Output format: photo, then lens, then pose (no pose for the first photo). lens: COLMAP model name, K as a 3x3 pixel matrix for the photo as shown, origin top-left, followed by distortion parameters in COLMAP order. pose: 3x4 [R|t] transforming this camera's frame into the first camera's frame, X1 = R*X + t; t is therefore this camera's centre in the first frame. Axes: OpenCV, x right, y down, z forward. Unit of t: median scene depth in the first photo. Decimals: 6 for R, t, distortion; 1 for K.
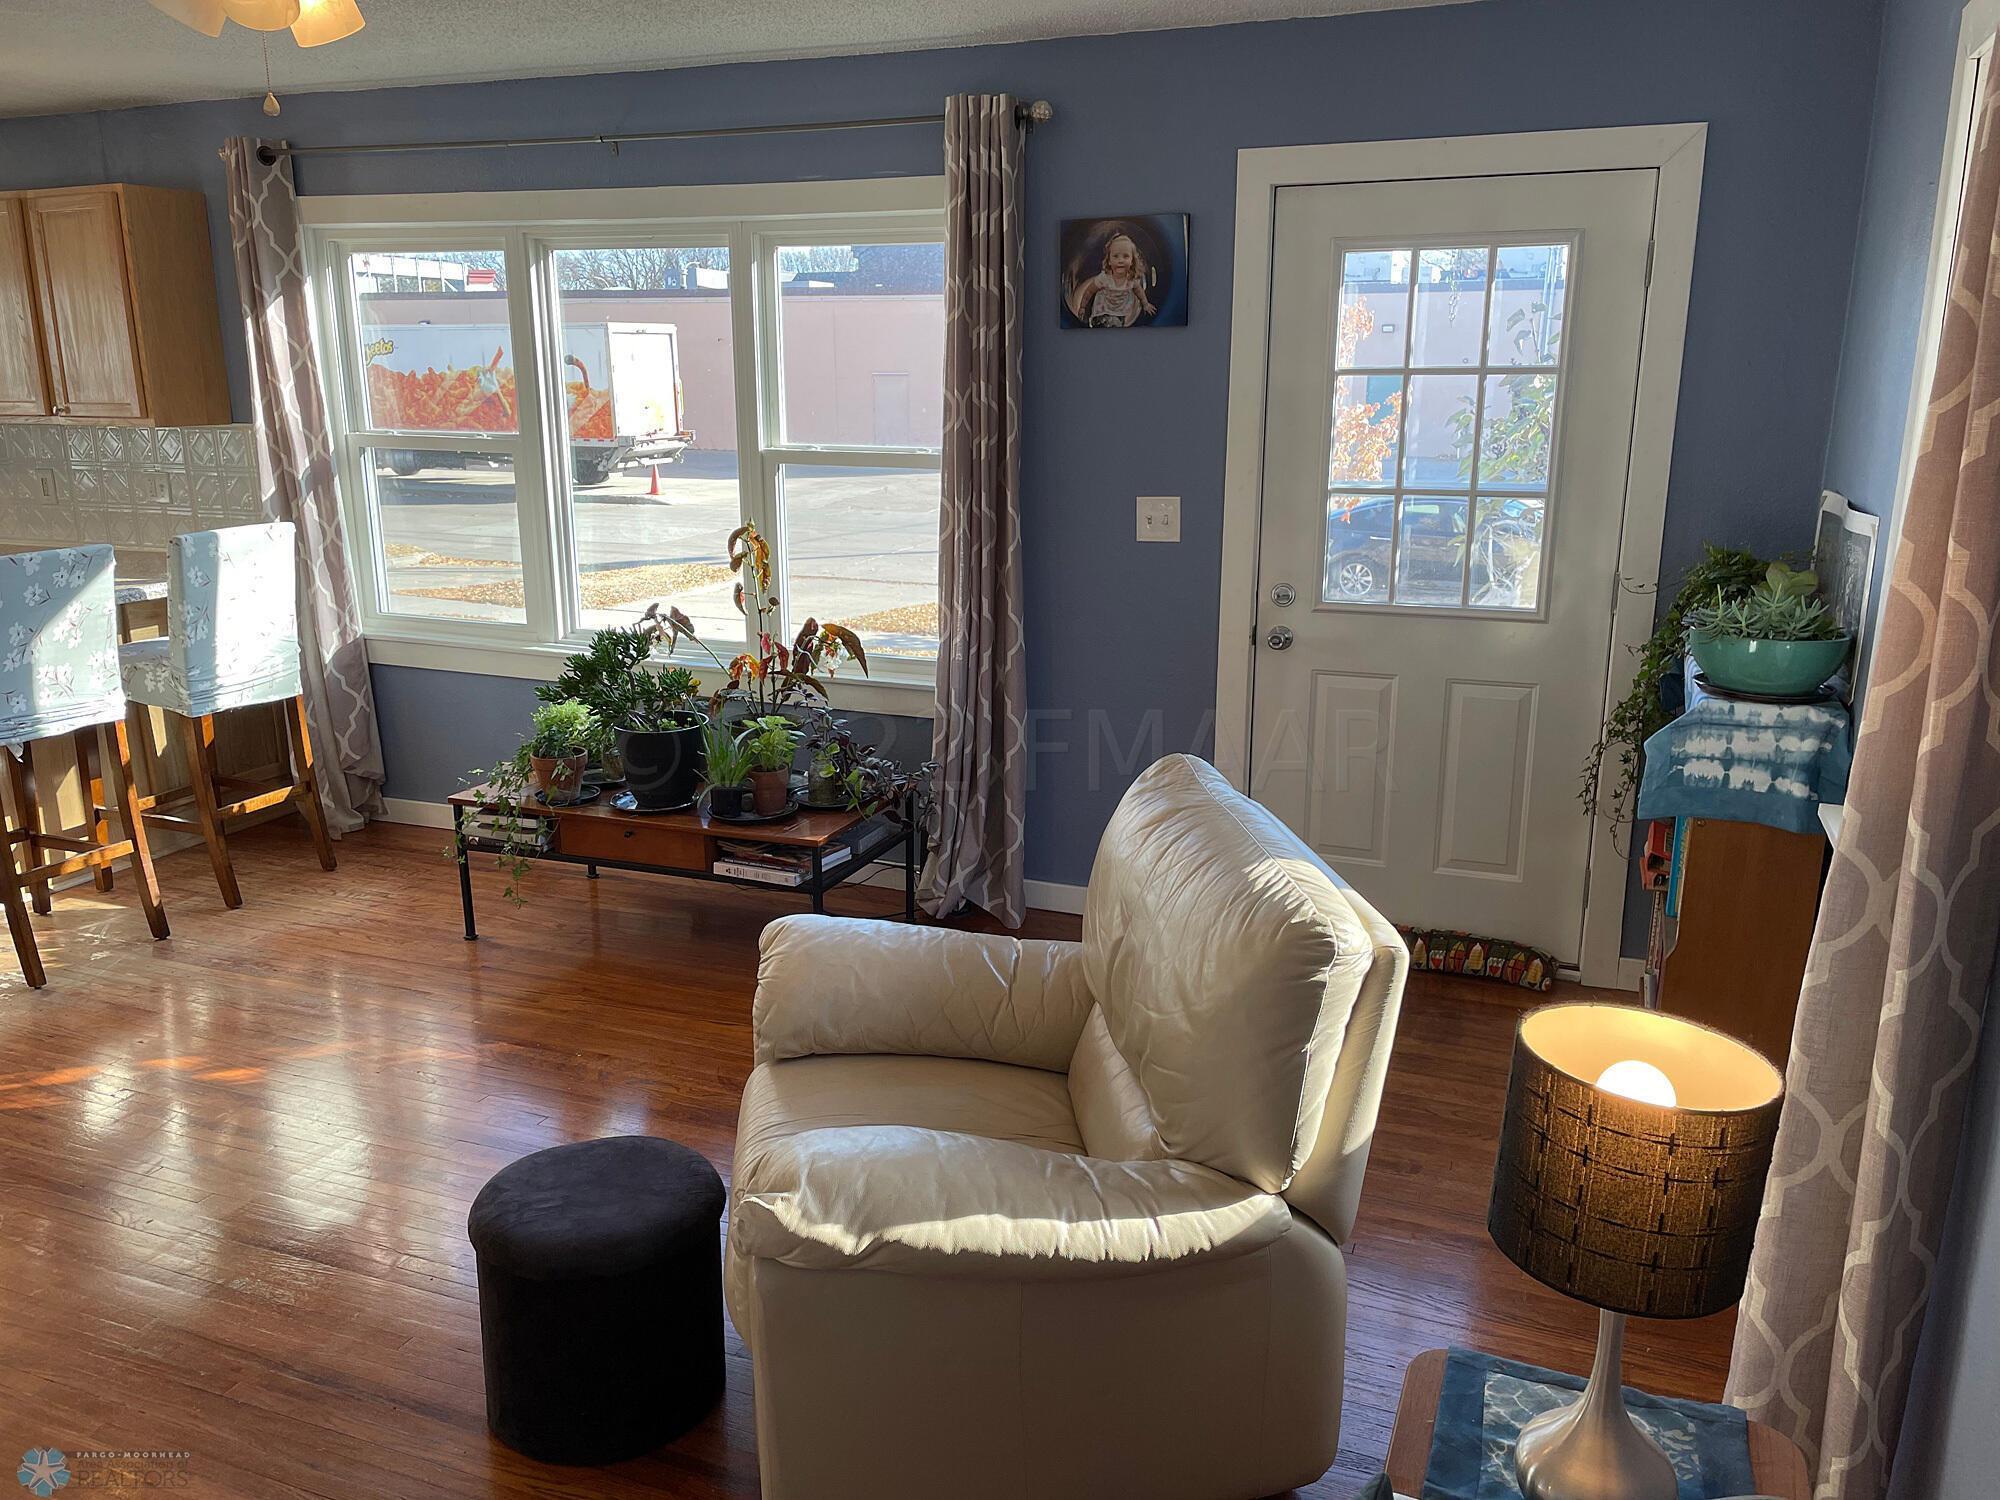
lens RADIAL K [[1506.2, 0, 1014.4], [0, 1506.2, 750.5], [0, 0, 1]] dist [0.090091, -0.112494]
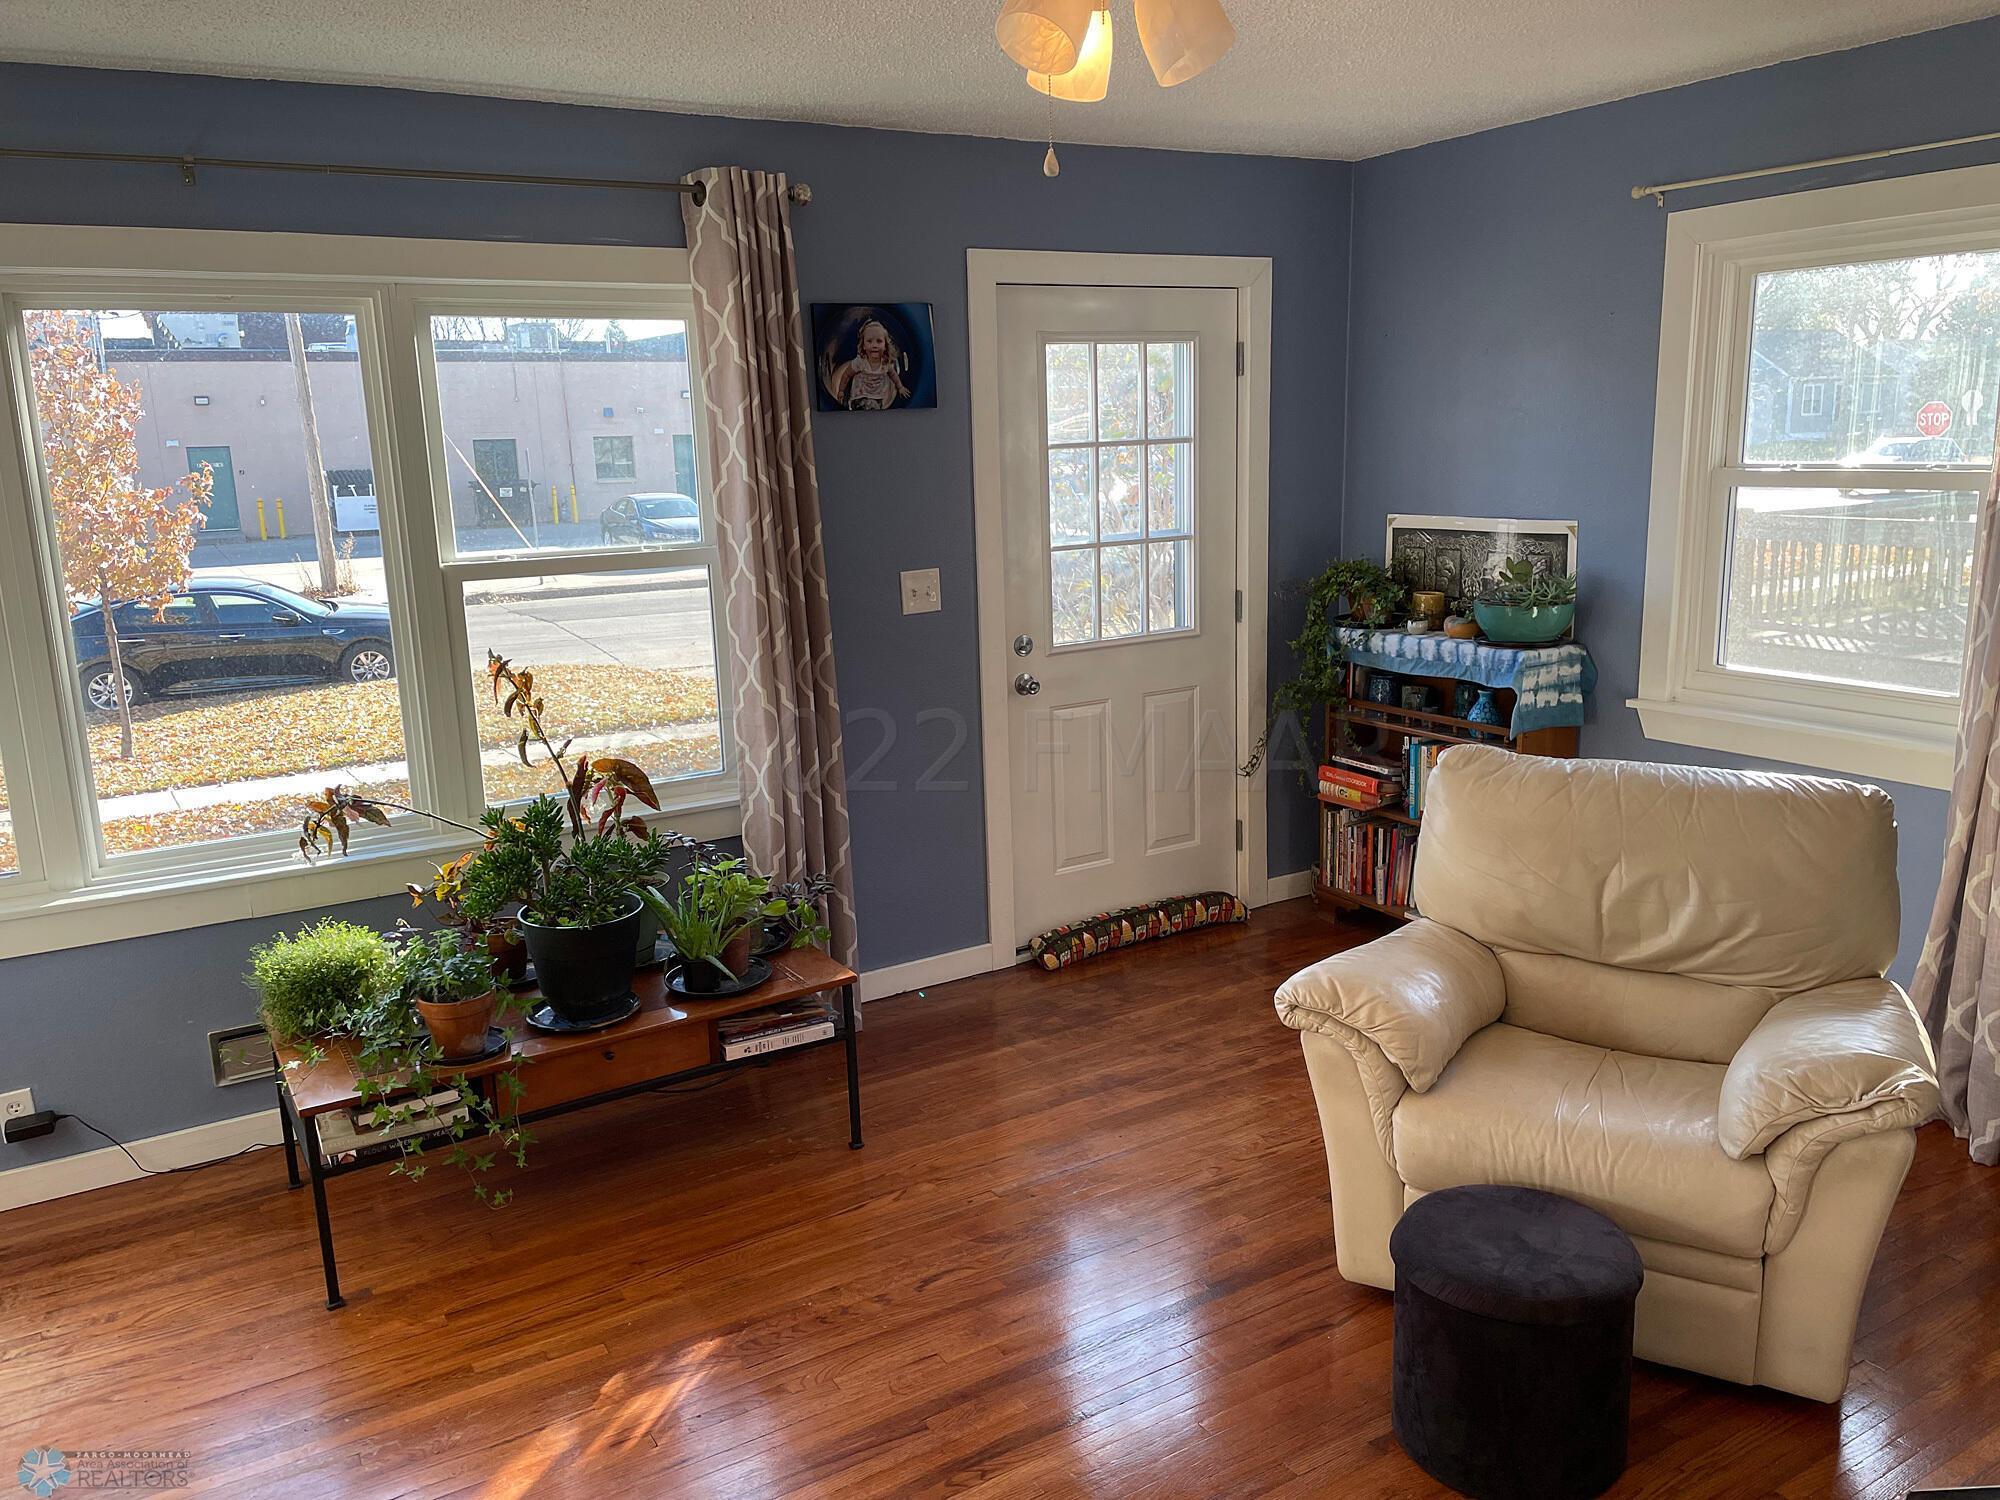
lens RADIAL K [[1506.2, 0, 1011.0], [0, 1506.2, 738.0], [0, 0, 1]] dist [0.090091, -0.112494]
pose [[0.609421, -0.183633, 0.771288, -0.702815], [0.223556, 0.973135, 0.055051, -0.101294], [-0.760676, 0.138877, 0.634102, 0.321026]]
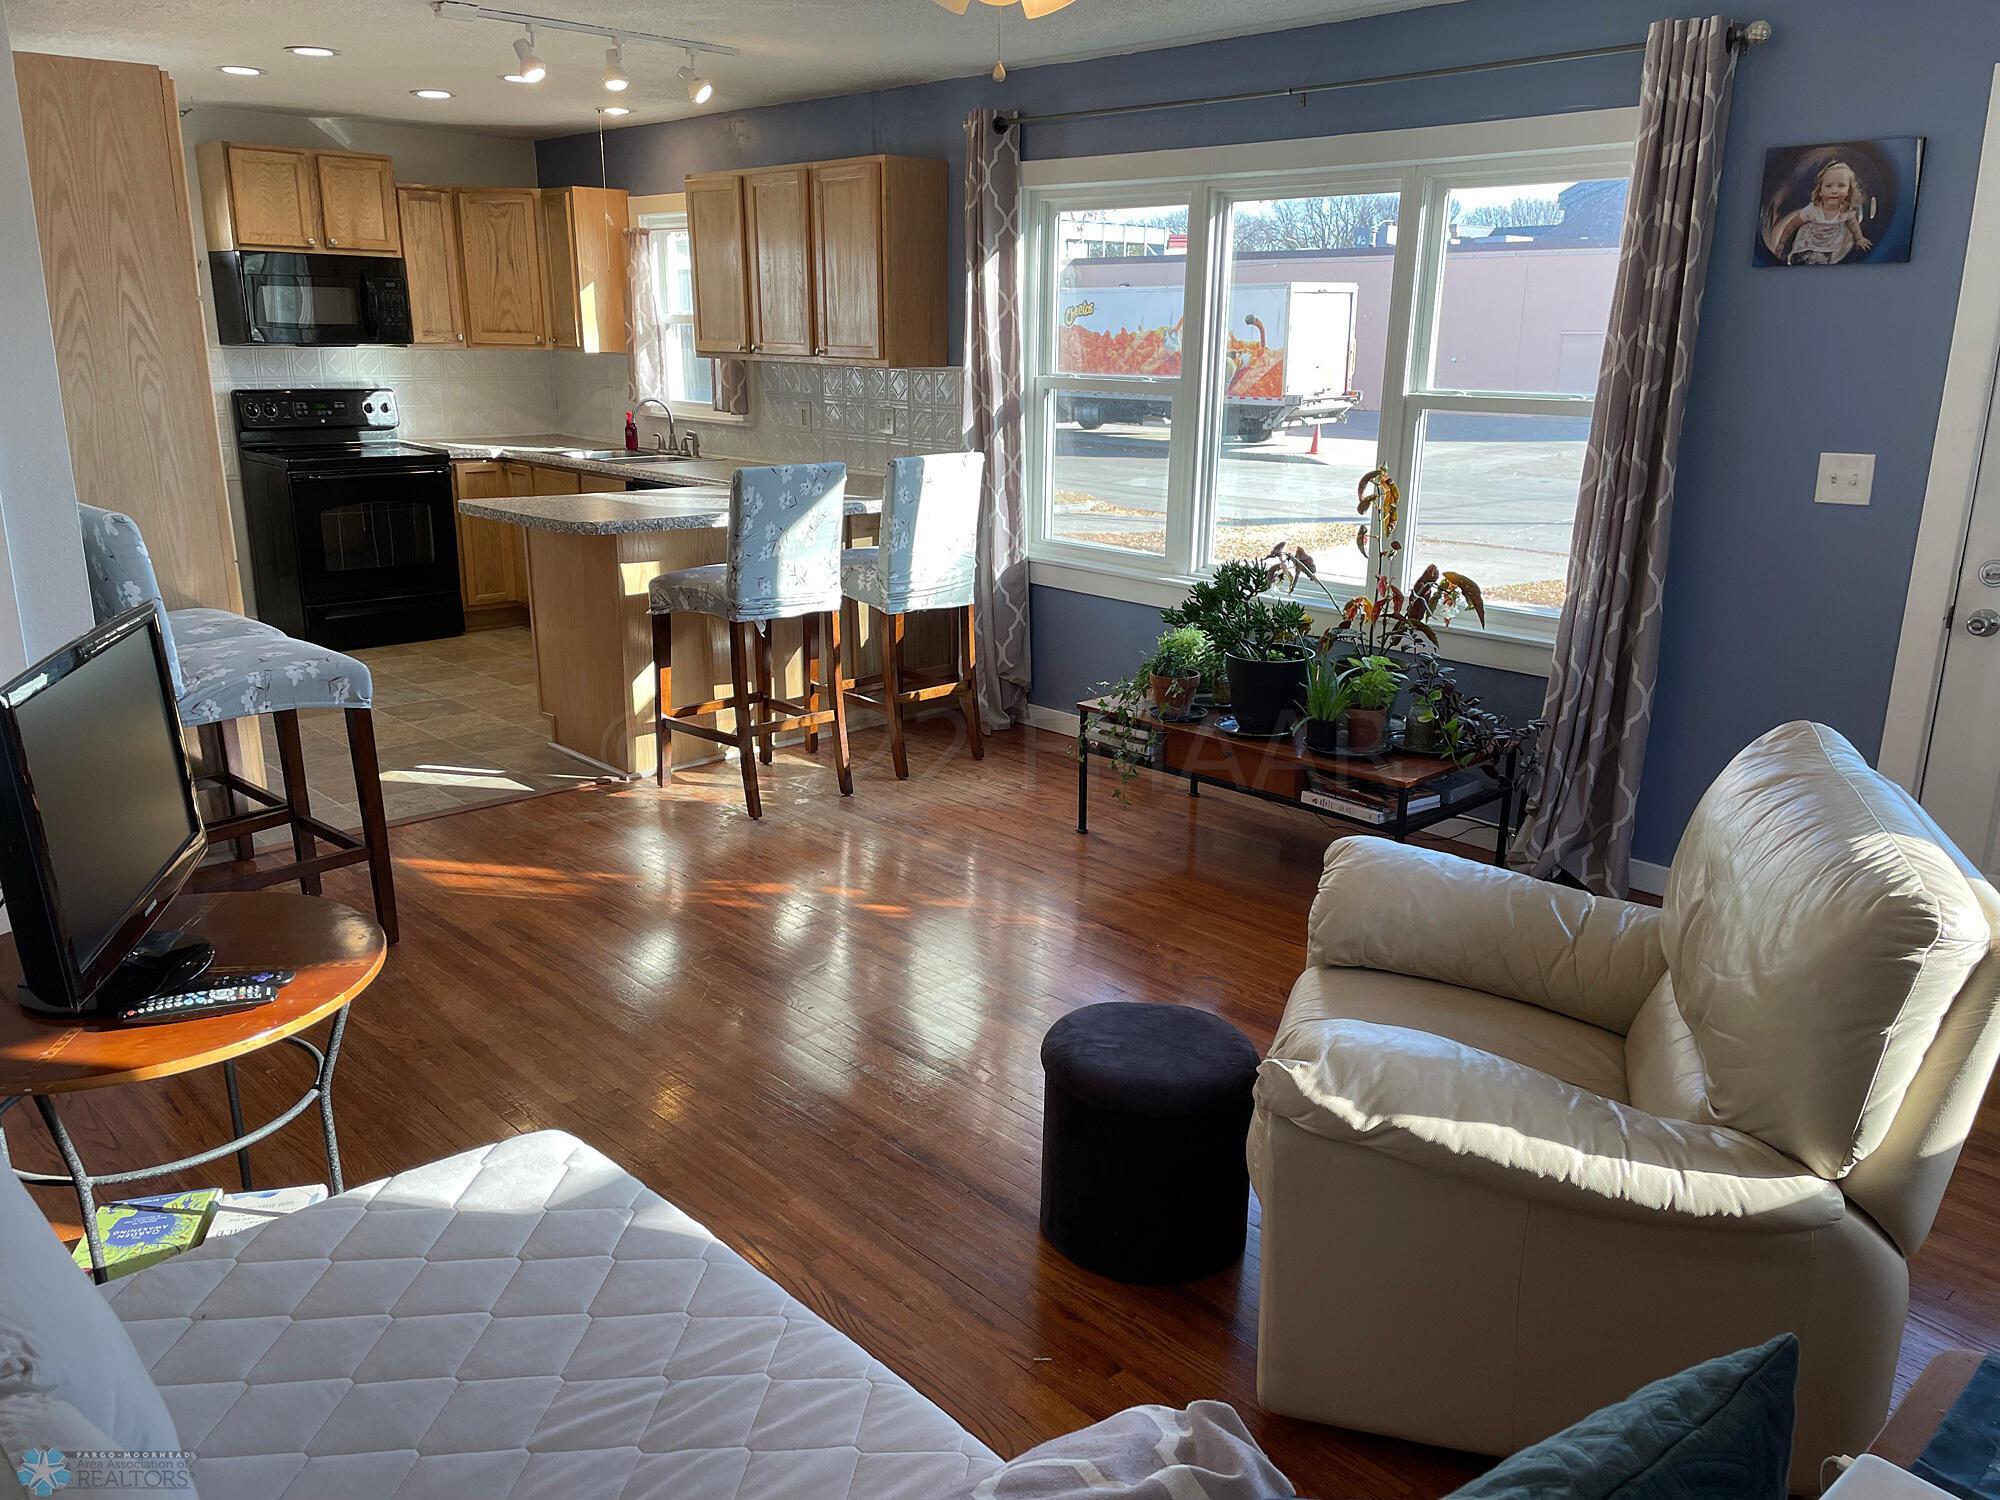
lens RADIAL K [[1506.2, 0, 1000.4], [0, 1506.2, 756.1], [0, 0, 1]] dist [0.090091, -0.112494]
pose [[0.906802, 0.122569, -0.403345, 0.028825], [-0.111983, 0.992460, 0.049829, 0.021463], [0.406411, -0.000018, 0.913690, -0.035194]]
